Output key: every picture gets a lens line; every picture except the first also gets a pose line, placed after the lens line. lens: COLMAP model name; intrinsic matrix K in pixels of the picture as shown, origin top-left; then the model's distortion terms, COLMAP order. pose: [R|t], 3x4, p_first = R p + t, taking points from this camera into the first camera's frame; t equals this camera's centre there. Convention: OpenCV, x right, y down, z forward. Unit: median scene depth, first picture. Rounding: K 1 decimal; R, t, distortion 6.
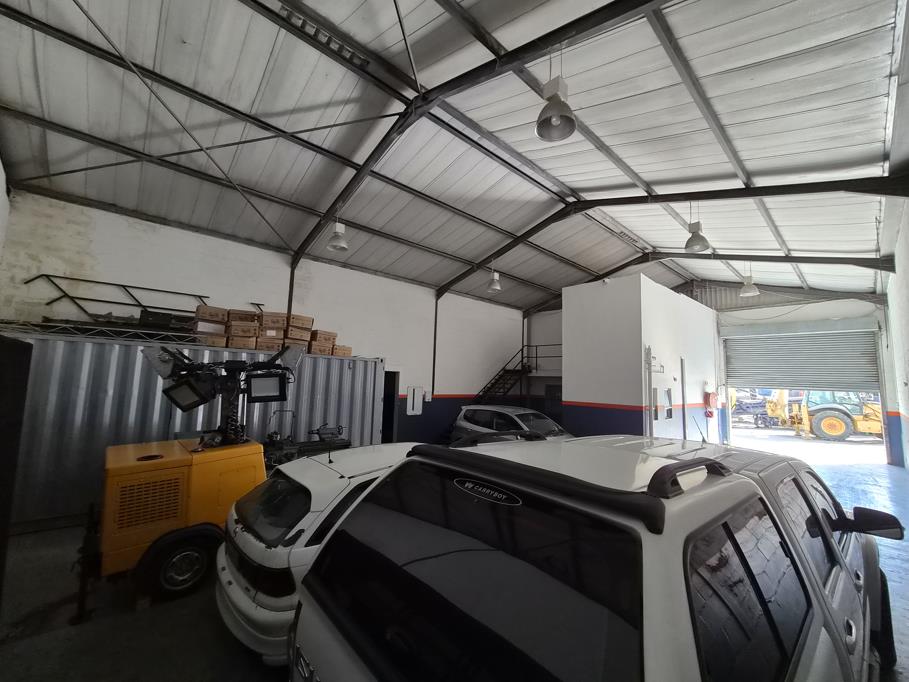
lens RADIAL K [[369.9, 0, 462.0], [0, 369.9, 337.8], [0, 0, 1]] dist [0.001036, -0.000132]
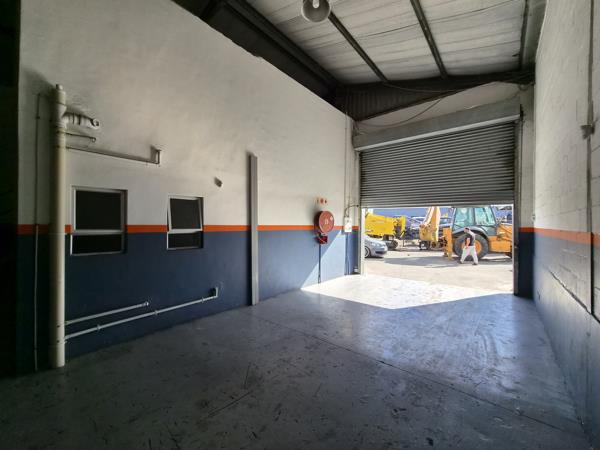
lens RADIAL K [[251.5, 0, 300.0], [0, 251.5, 225.0], [0, 0, 1]] dist [0.000955, 0.000093]
pose [[0.989768, -0.025724, 0.140350, 0.485846], [0.008717, 0.992679, 0.120465, 0.098916], [-0.142421, -0.118009, 0.982746, 0.430225]]
